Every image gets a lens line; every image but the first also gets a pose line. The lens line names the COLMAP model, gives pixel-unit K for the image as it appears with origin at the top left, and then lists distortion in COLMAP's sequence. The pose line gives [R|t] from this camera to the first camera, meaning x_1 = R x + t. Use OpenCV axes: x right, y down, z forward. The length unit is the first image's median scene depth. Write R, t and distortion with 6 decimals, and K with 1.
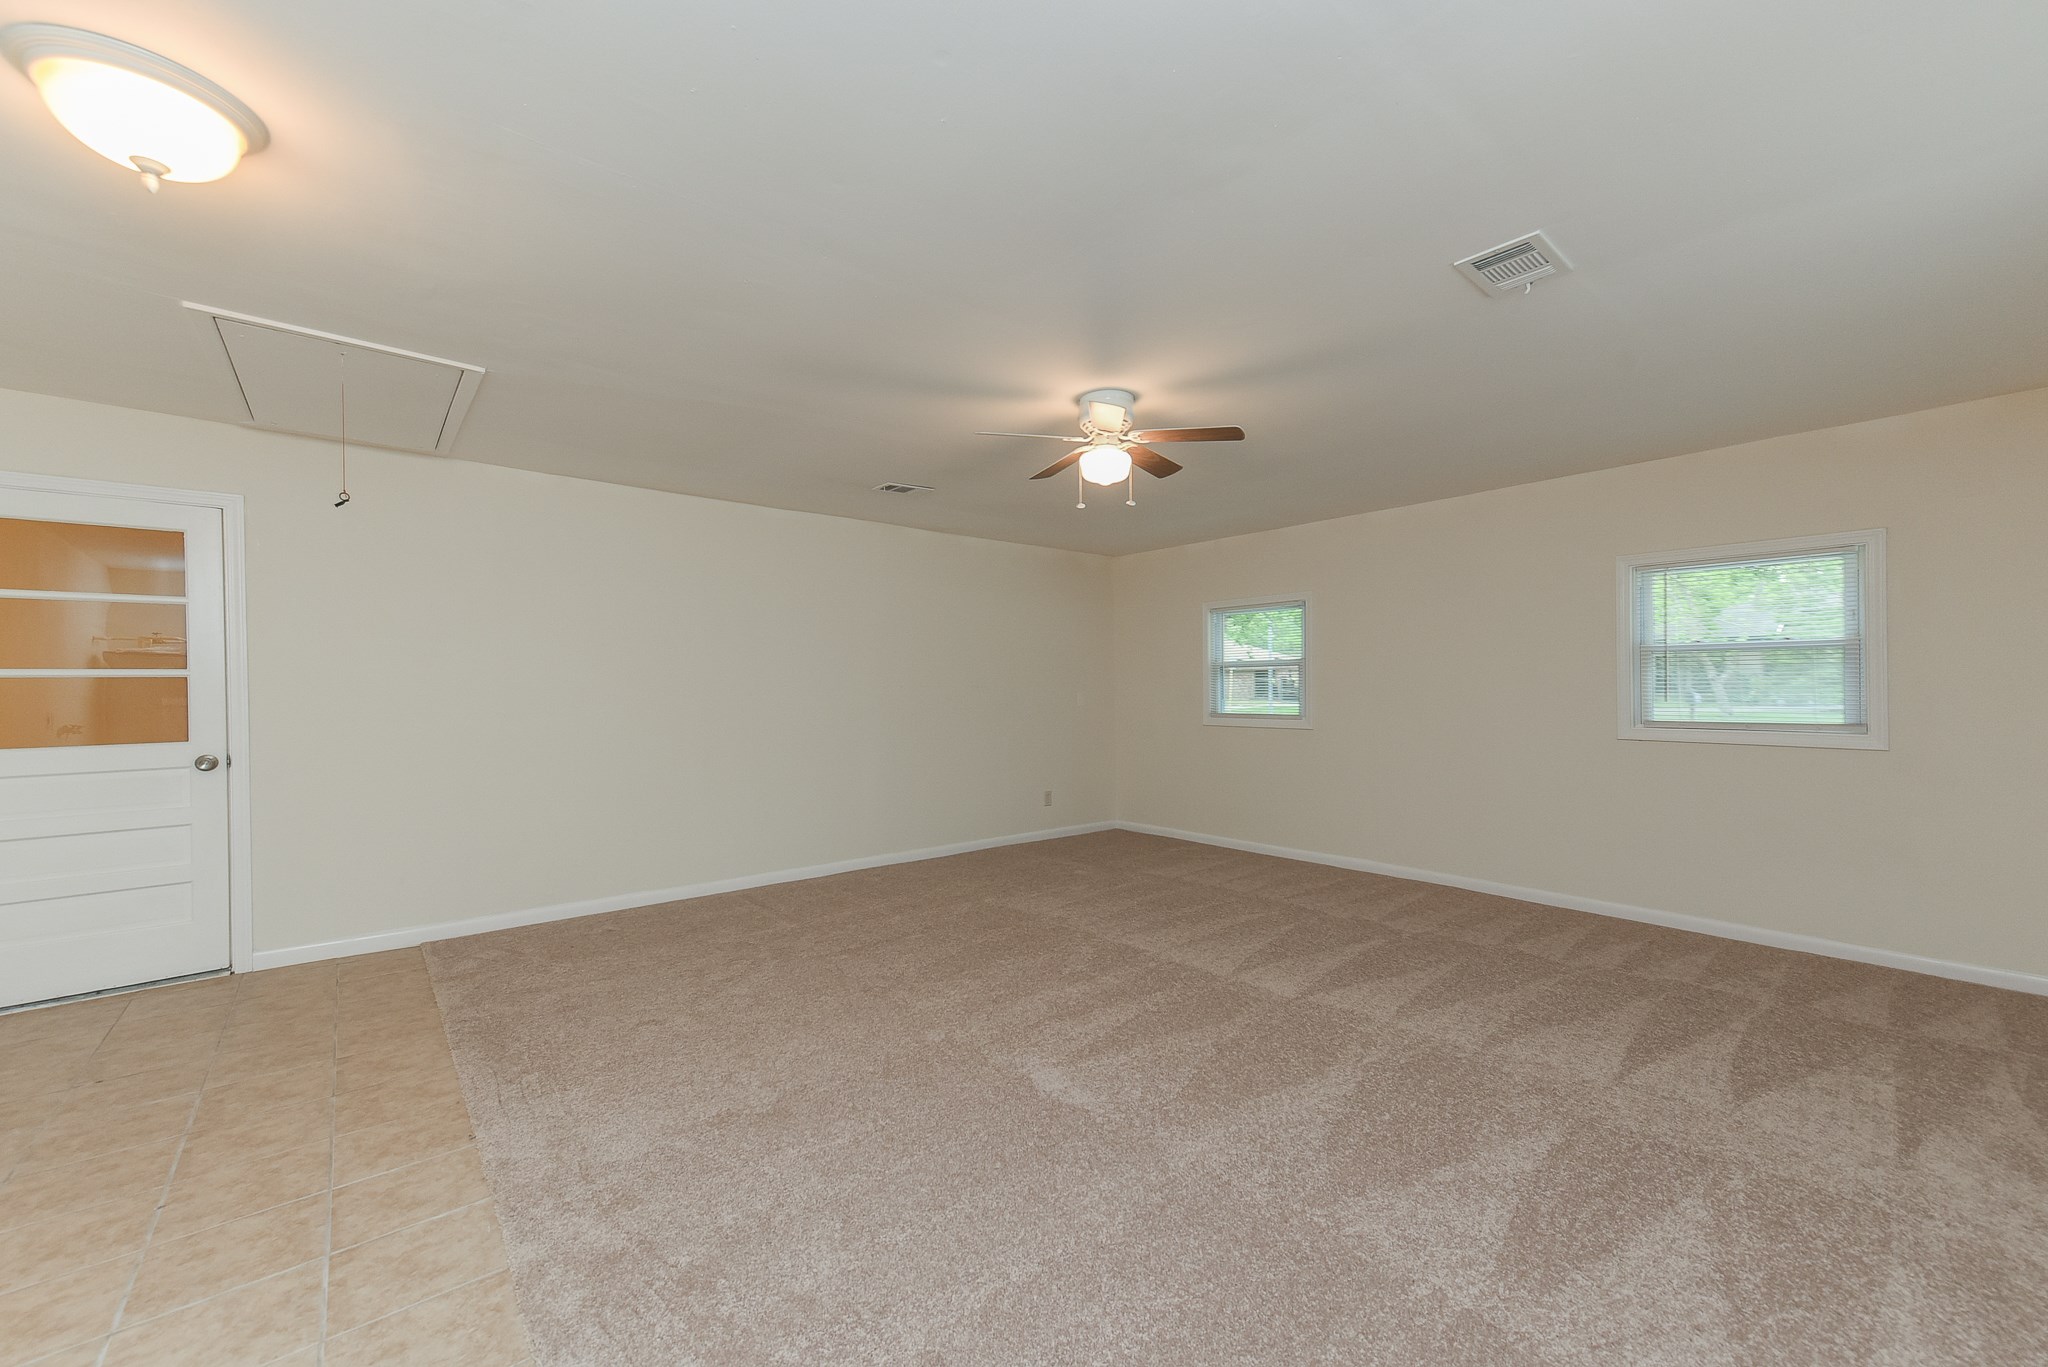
lens RADIAL K [[808.4, 0, 1021.6], [0, 808.4, 684.3], [0, 0, 1]] dist [0.029537, 0.000194]
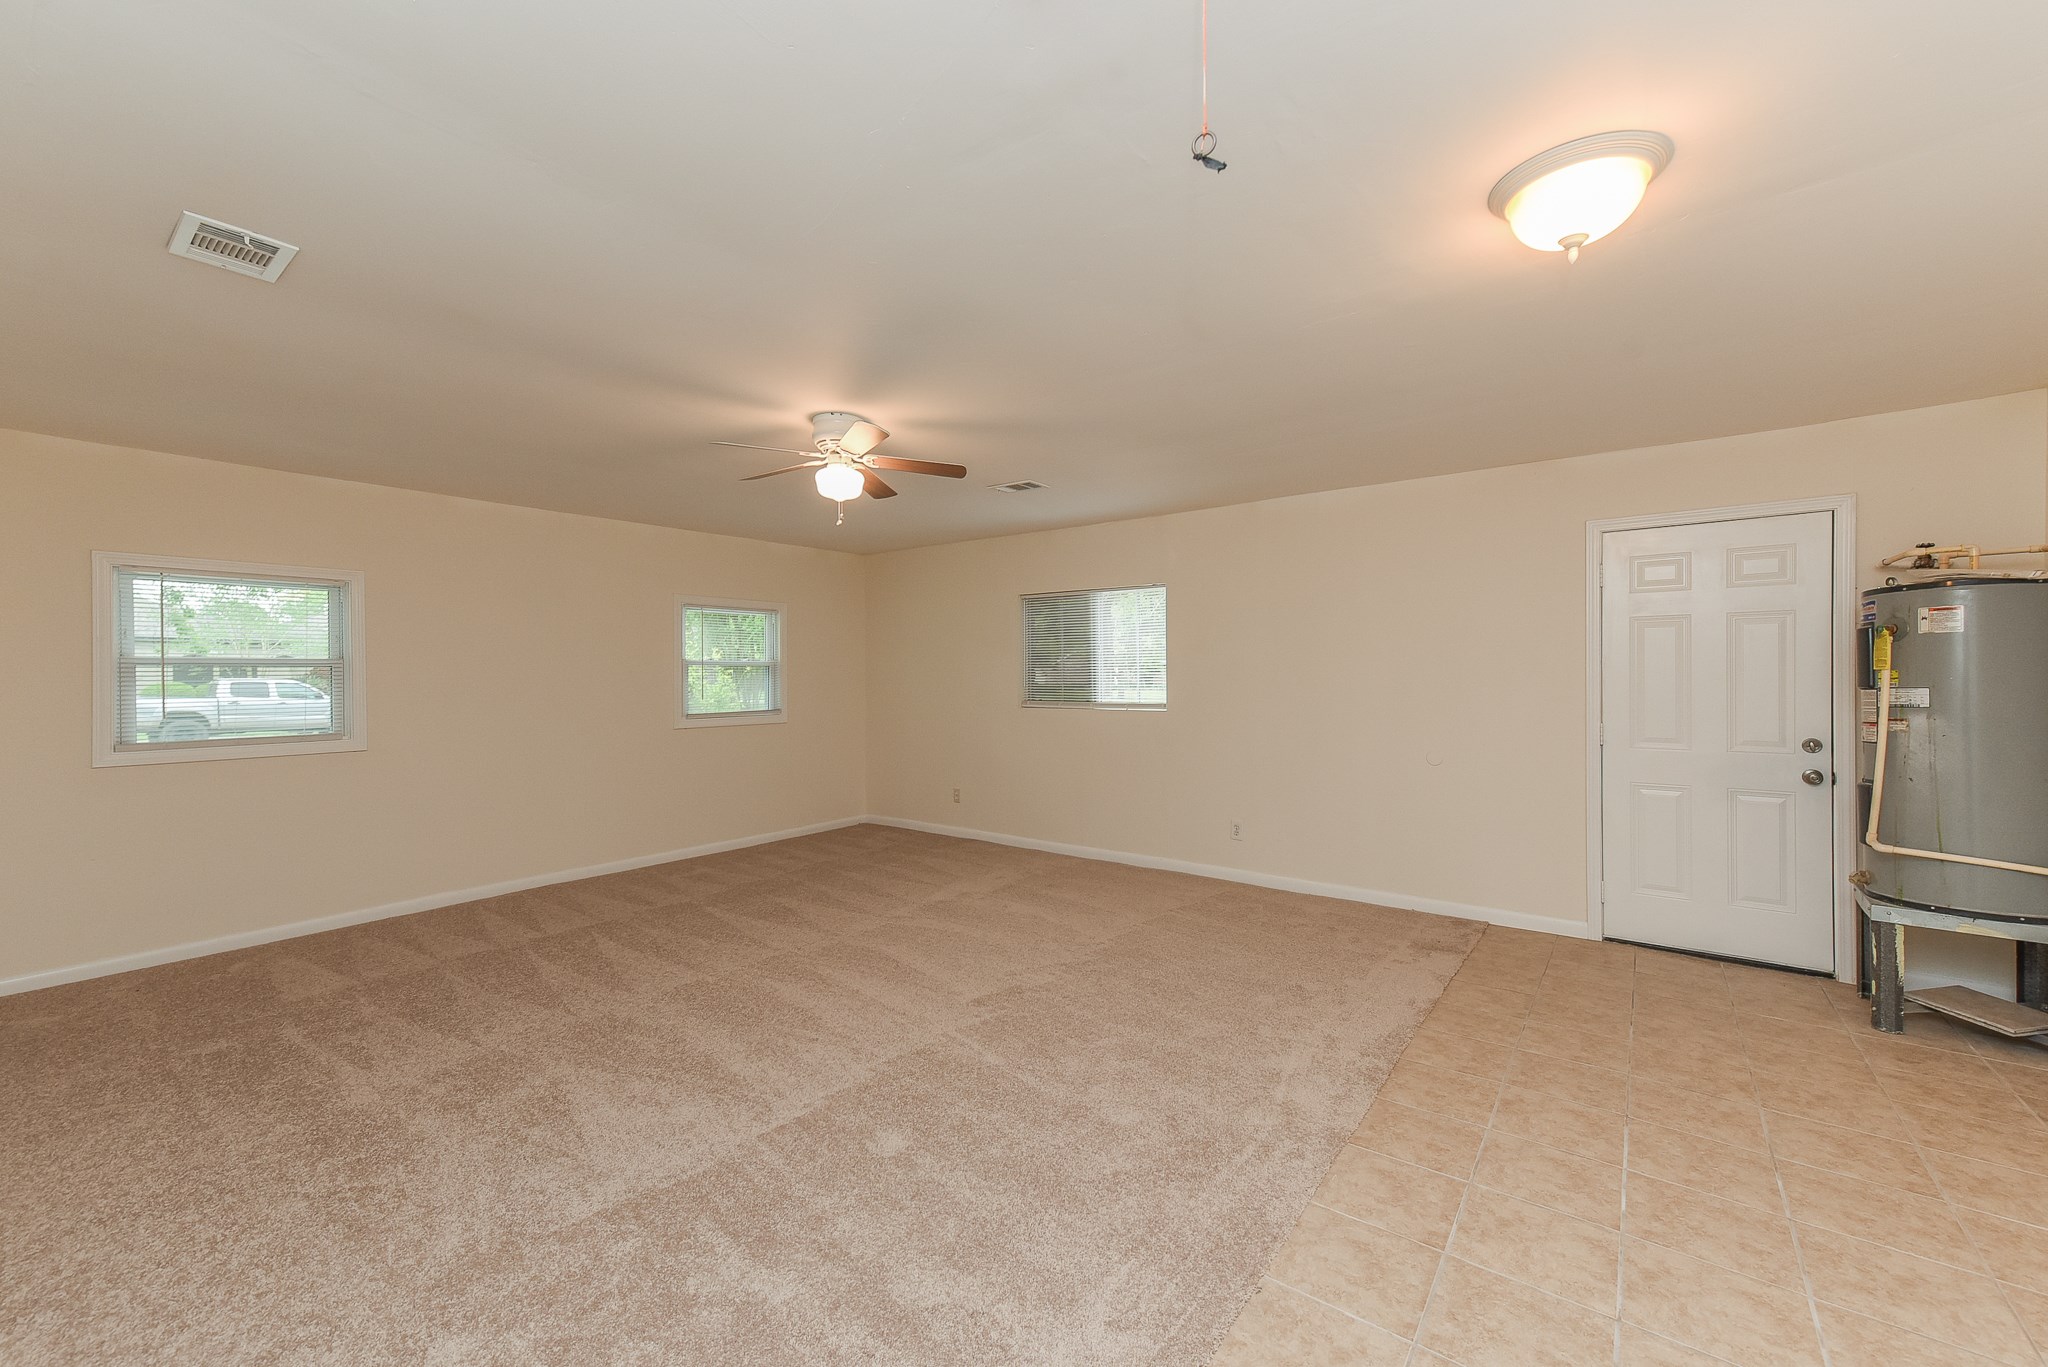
lens RADIAL K [[806.3, 0, 1032.0], [0, 806.3, 680.9], [0, 0, 1]] dist [0.014129, 0.000592]
pose [[-0.236592, 0.004592, 0.971598, -0.986095], [0.012604, 0.999919, -0.001657, -0.005026], [-0.971527, 0.011854, -0.236631, 1.008989]]
